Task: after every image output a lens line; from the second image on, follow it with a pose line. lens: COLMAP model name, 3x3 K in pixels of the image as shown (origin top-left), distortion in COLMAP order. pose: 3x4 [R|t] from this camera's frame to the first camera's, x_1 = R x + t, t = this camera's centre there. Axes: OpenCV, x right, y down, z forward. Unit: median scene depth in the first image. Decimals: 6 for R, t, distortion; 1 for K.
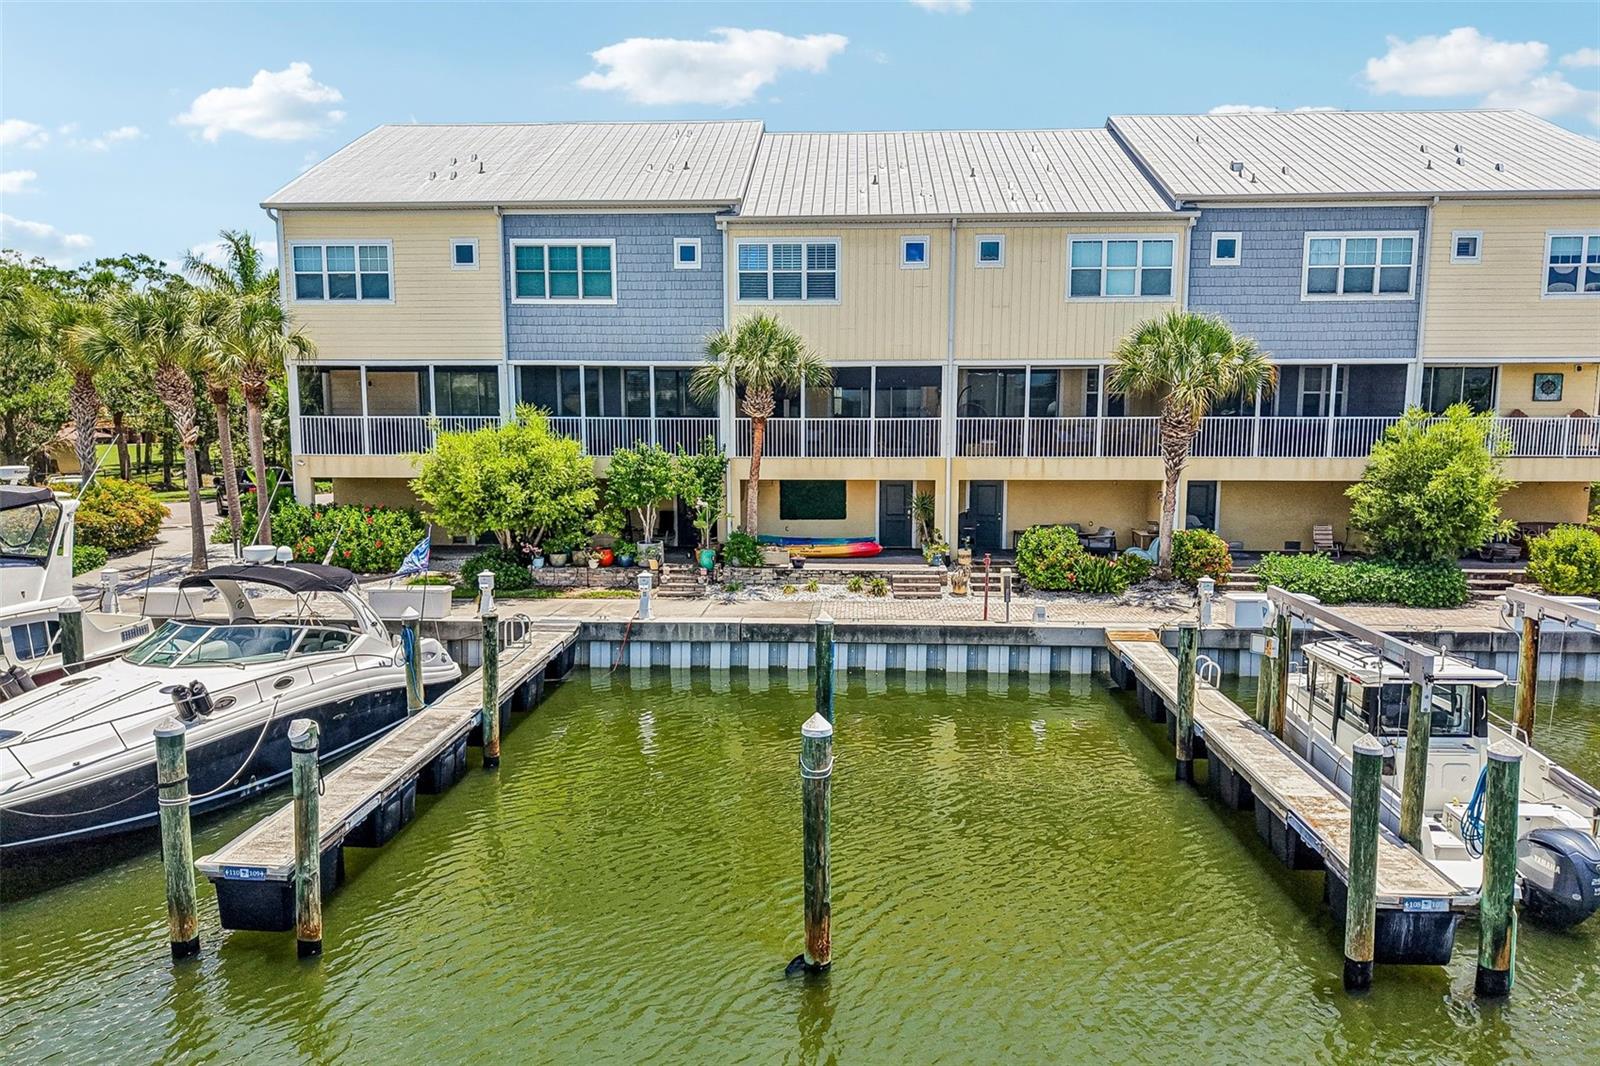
lens RADIAL K [[1073.8, 0, 799.4], [0, 1073.8, 534.9], [0, 0, 1]] dist [0.020874, -0.001400]
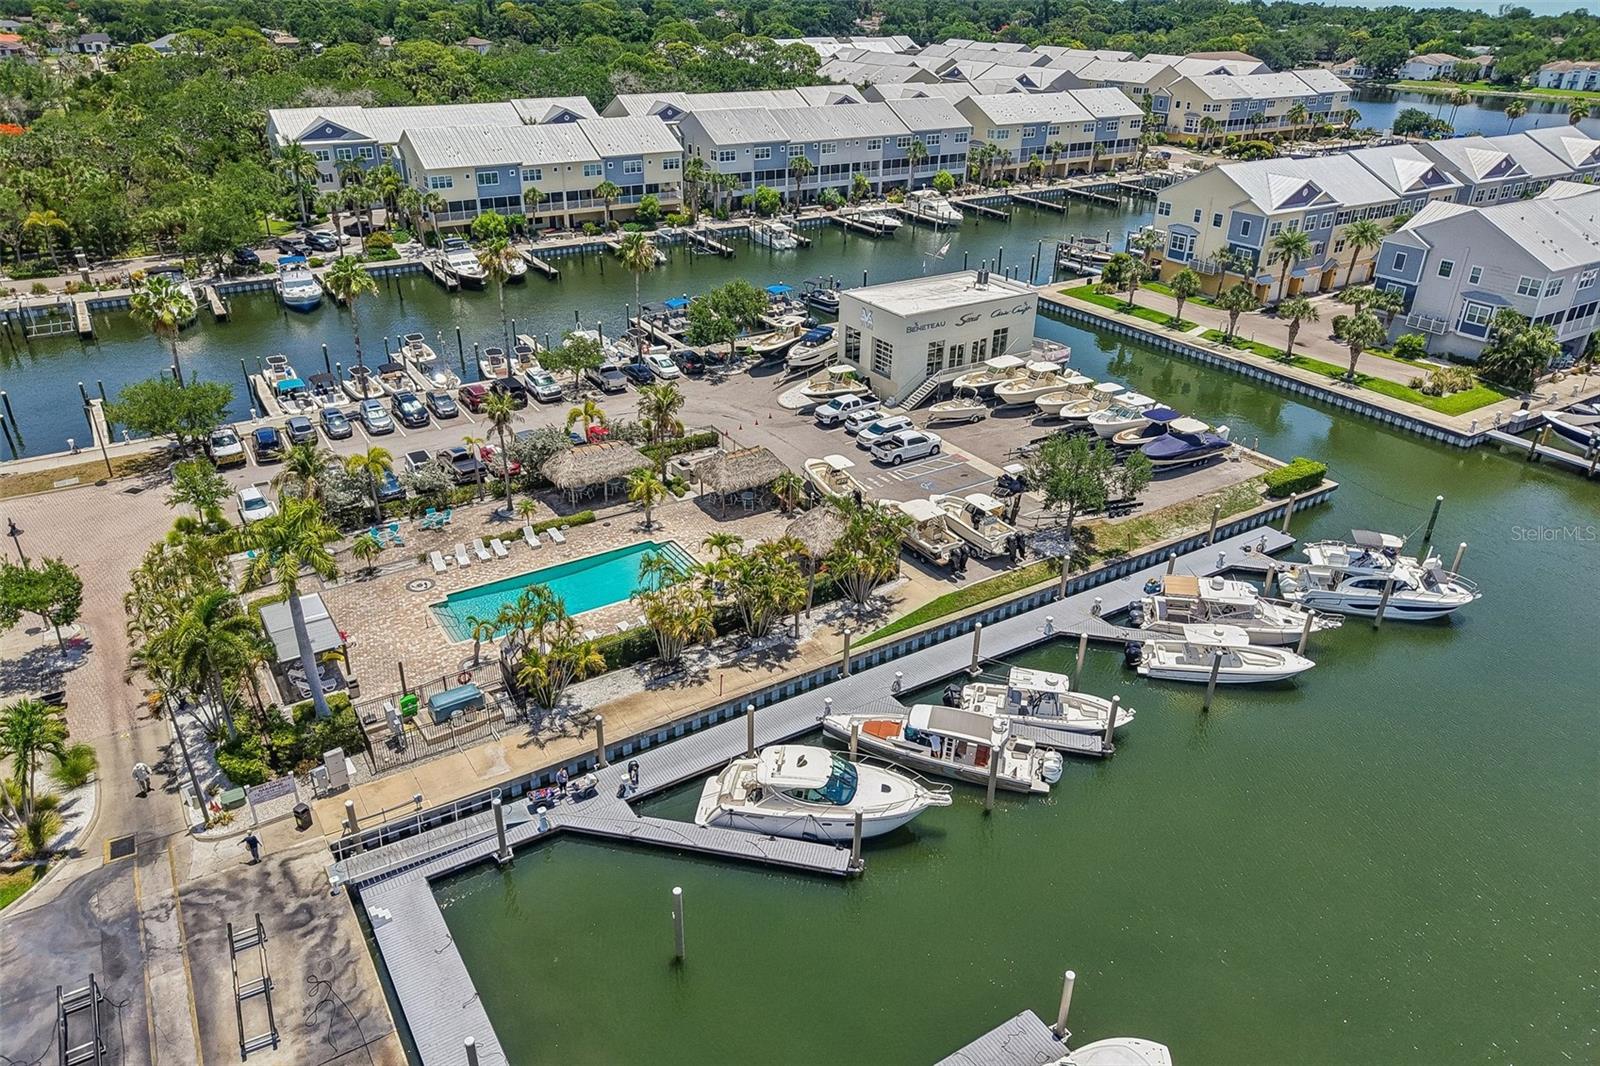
lens RADIAL K [[1073.8, 0, 801.3], [0, 1073.8, 535.0], [0, 0, 1]] dist [0.020874, -0.001400]
pose [[0.815290, -0.258654, 0.518074, -2.036035], [0.064294, 0.929595, 0.362932, -0.429240], [-0.575473, -0.262586, 0.774519, -4.085137]]
